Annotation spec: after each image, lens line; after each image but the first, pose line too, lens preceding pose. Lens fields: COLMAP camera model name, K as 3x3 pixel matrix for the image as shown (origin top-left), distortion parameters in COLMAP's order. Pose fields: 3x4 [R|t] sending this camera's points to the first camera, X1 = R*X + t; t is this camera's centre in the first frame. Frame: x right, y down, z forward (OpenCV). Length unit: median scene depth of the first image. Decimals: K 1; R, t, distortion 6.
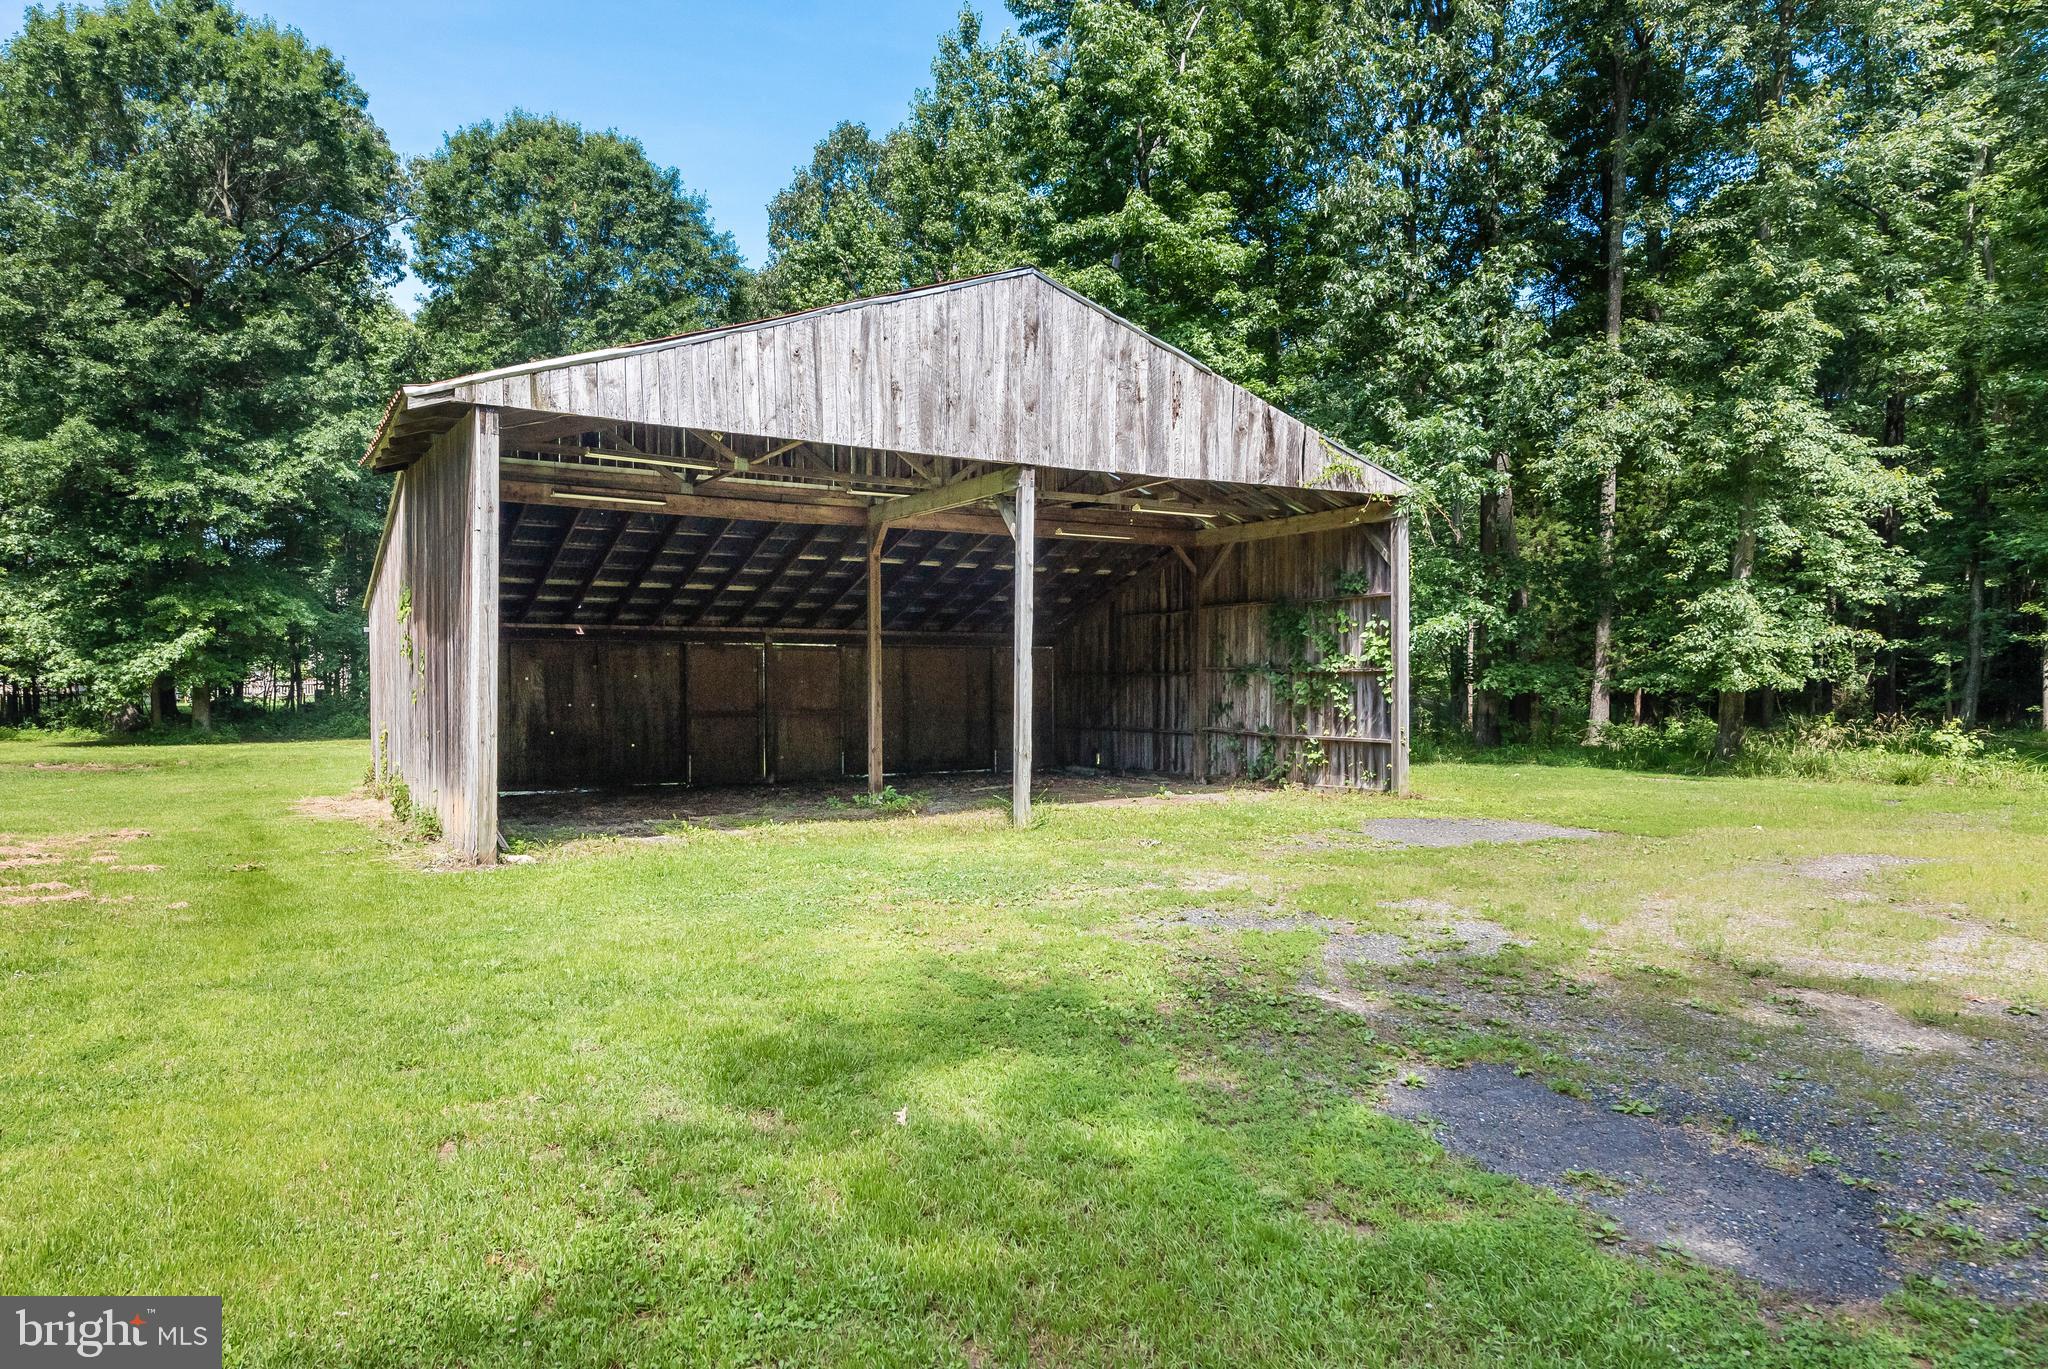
lens RADIAL K [[1325.8, 0, 1029.9], [0, 1325.8, 684.3], [0, 0, 1]] dist [0.008319, 0.000856]
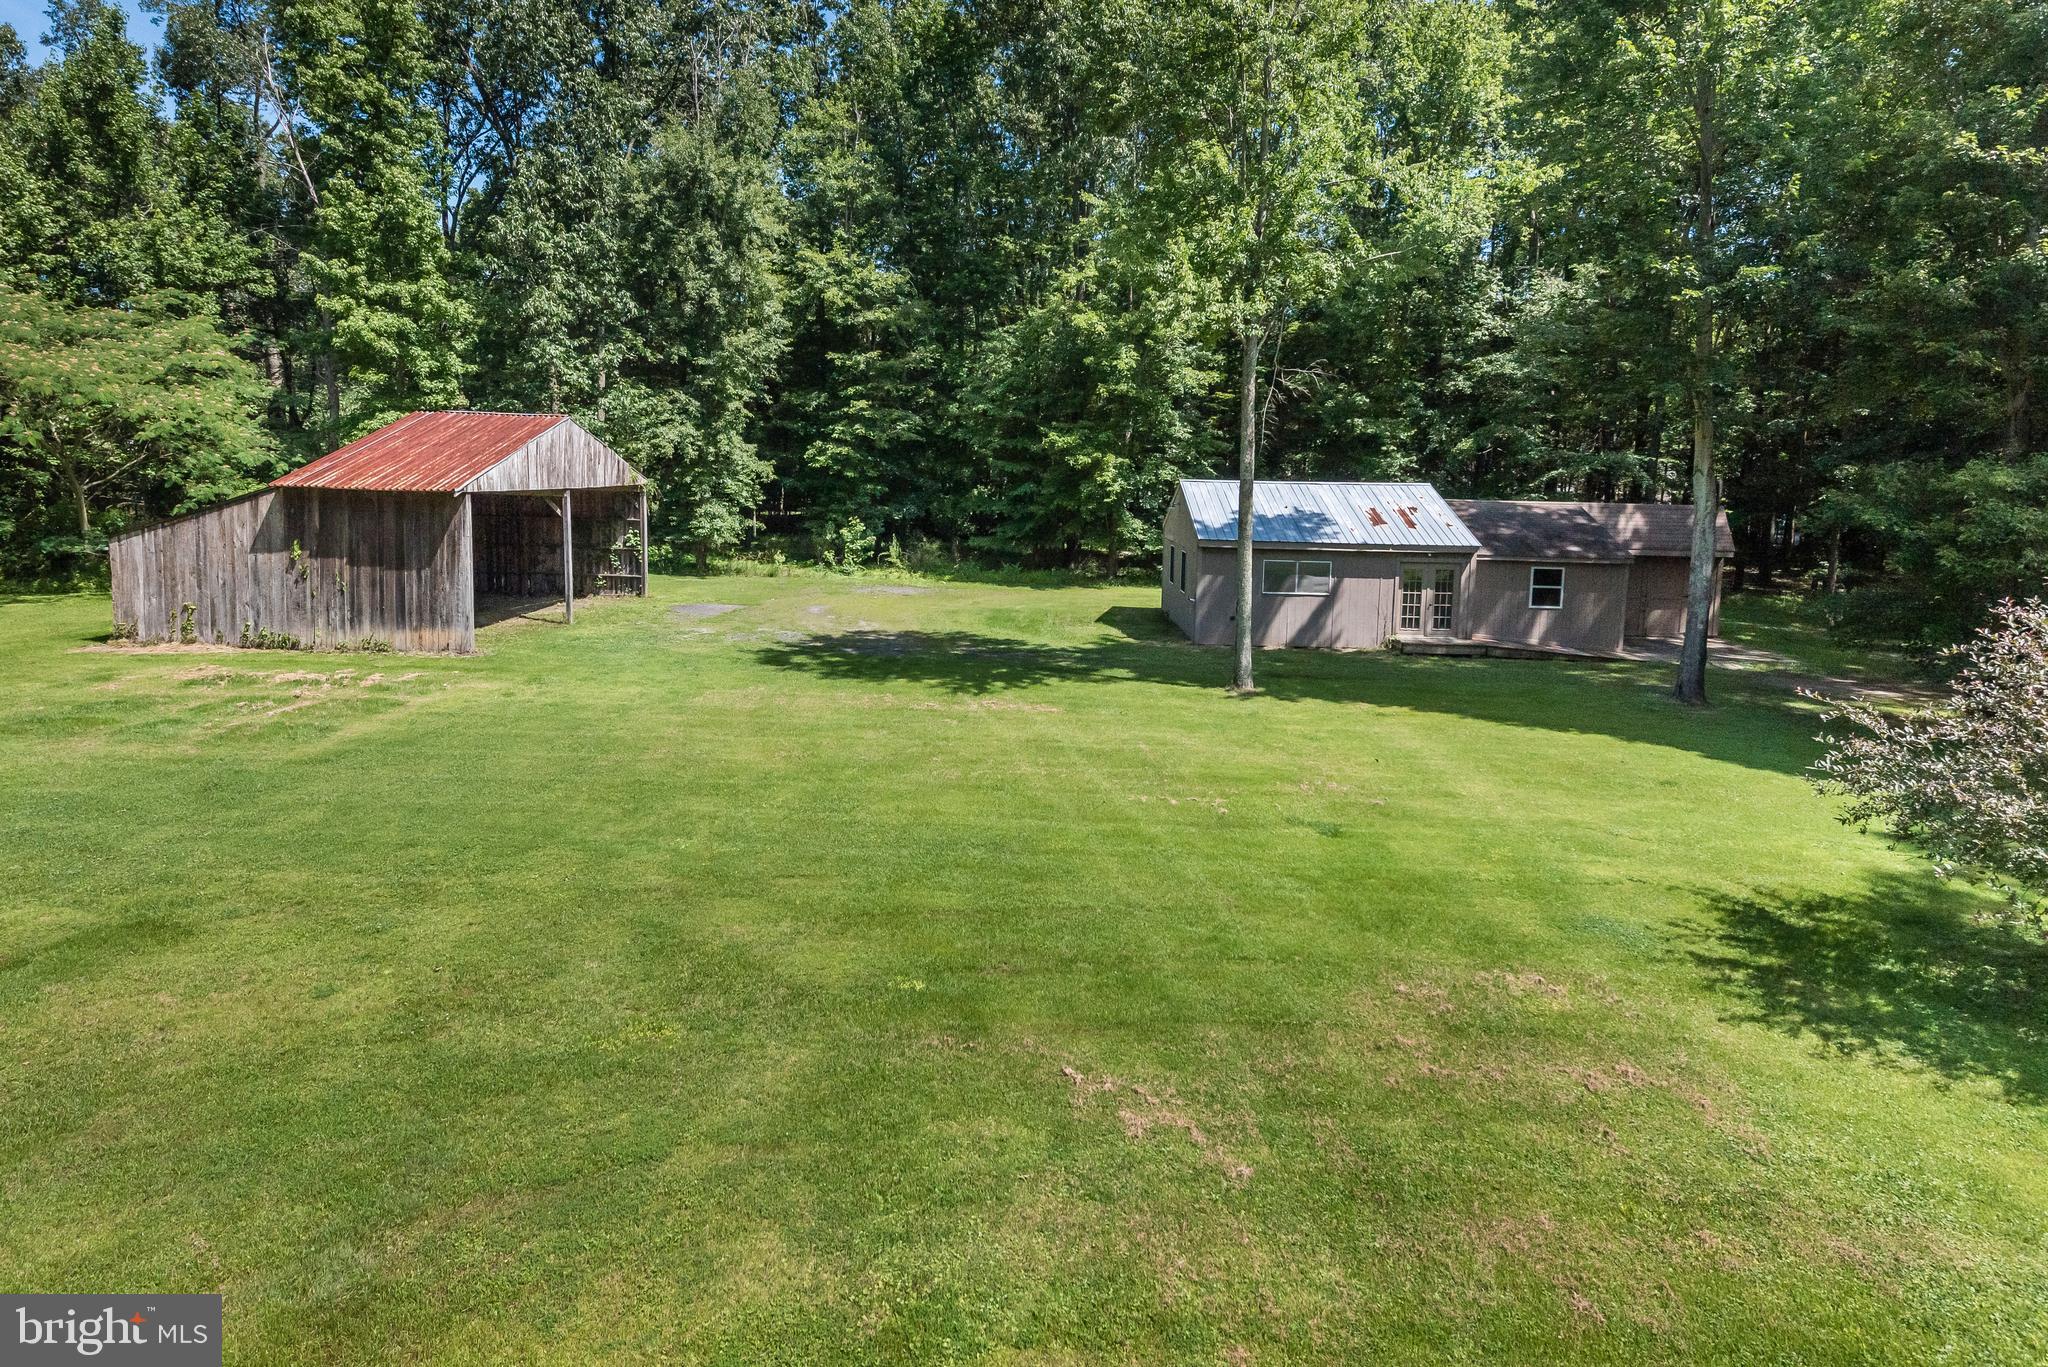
lens RADIAL K [[1048.2, 0, 1031.4], [0, 1048.2, 576.7], [0, 0, 1]] dist [0.027301, -0.010777]
pose [[0.517516, -0.080080, 0.851918, -1.053063], [-0.019475, 0.994251, 0.105289, -0.183404], [-0.855452, -0.071080, 0.512981, -0.693072]]
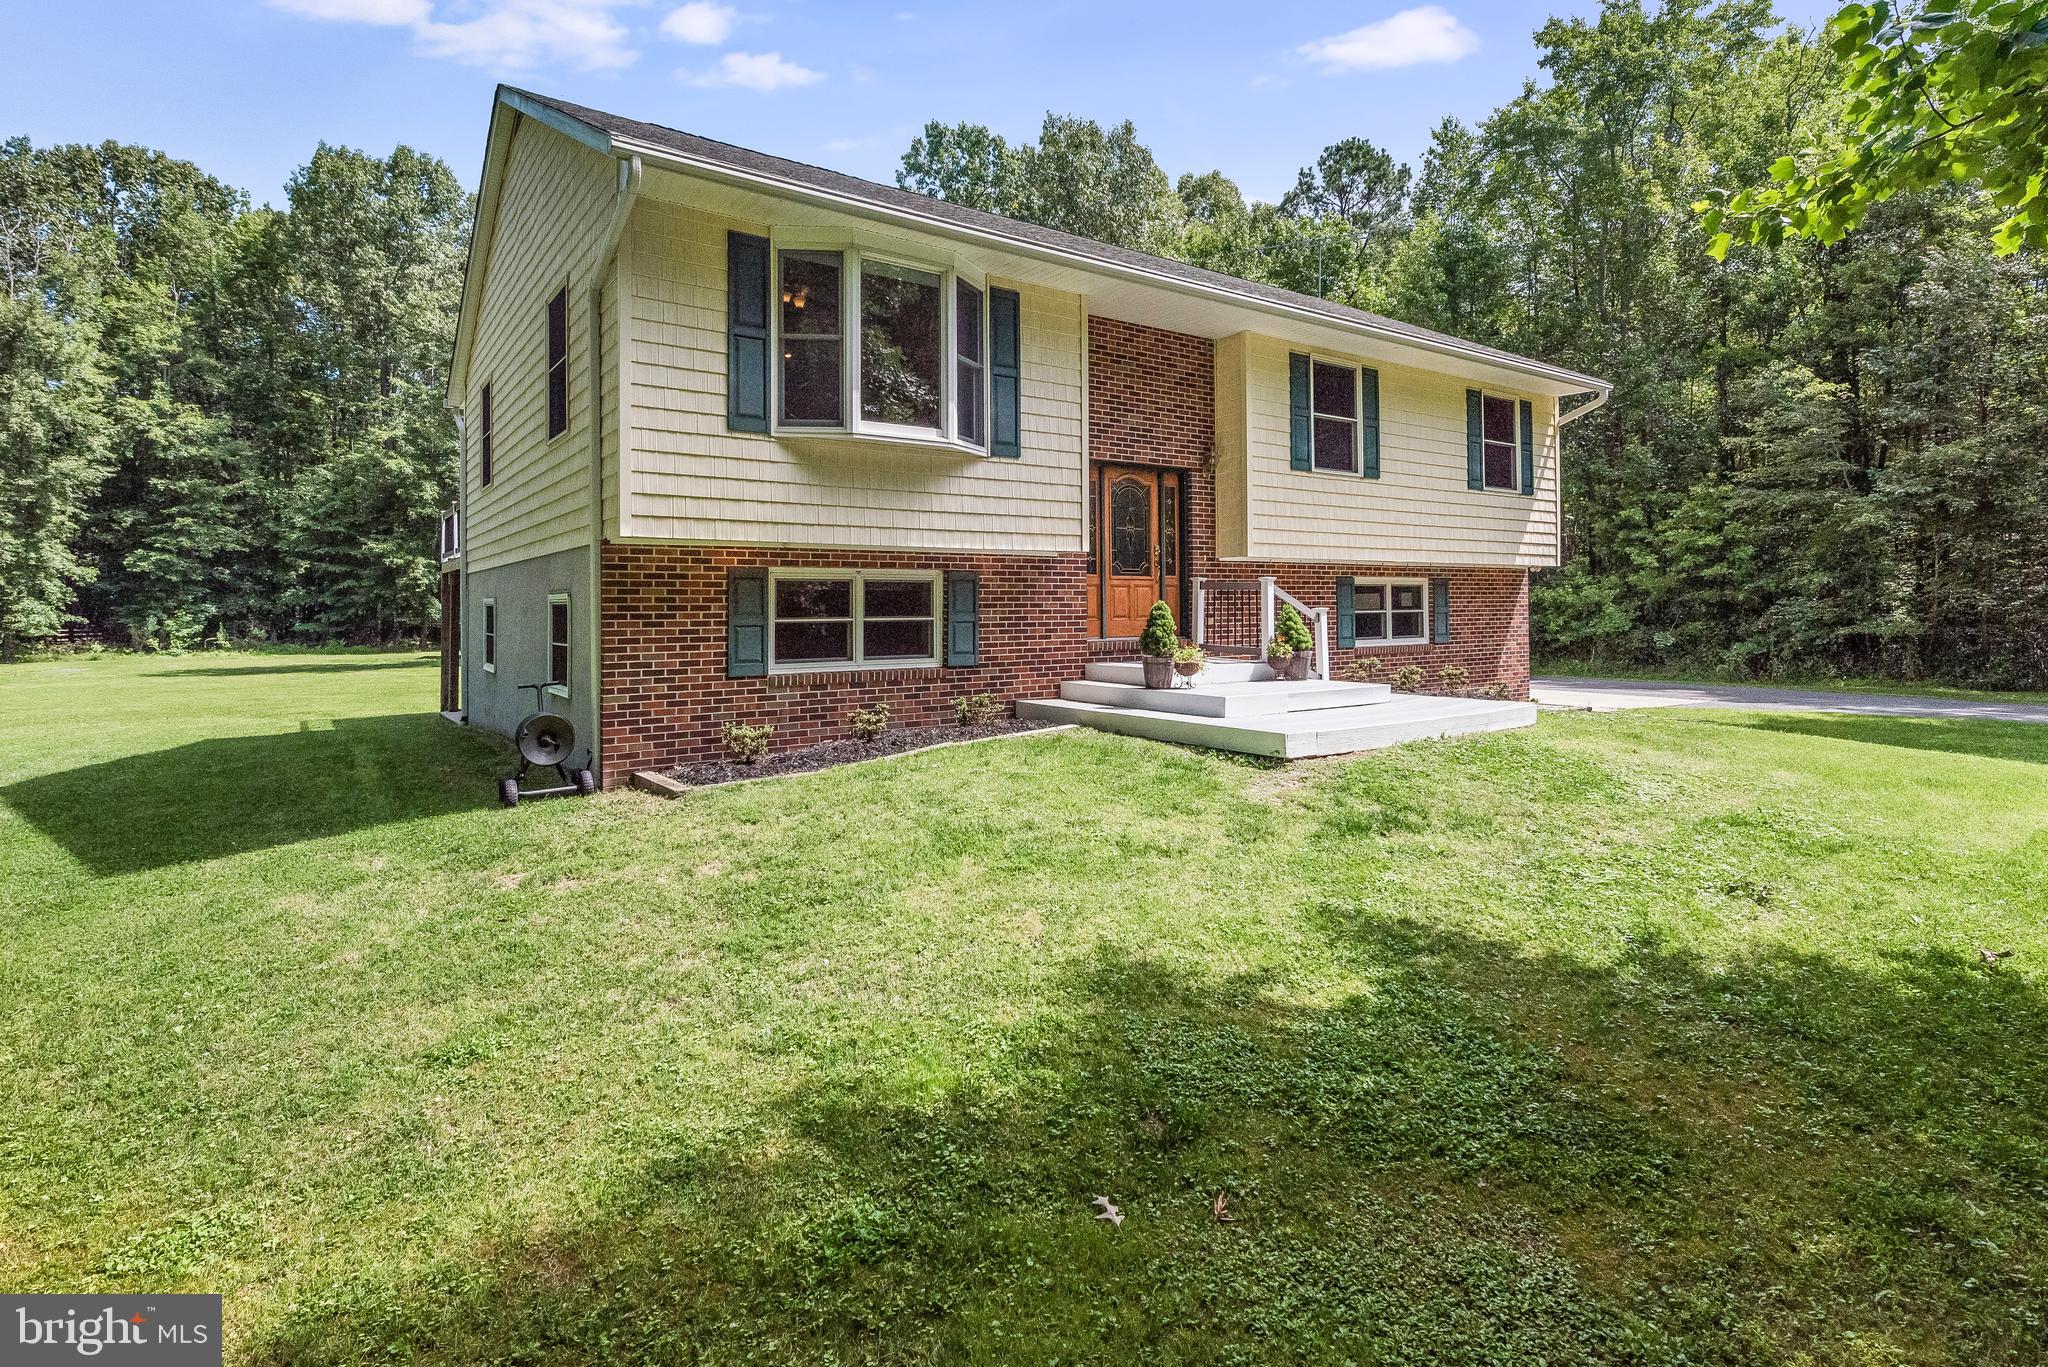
lens RADIAL K [[1000.4, 0, 1008.5], [0, 1000.4, 582.4], [0, 0, 1]] dist [0.006533, -0.000030]
pose [[-0.070391, 0.021564, 0.997286, -2.243739], [0.016550, 0.999654, -0.020447, -0.035420], [-0.997382, 0.015066, -0.070724, -1.257498]]
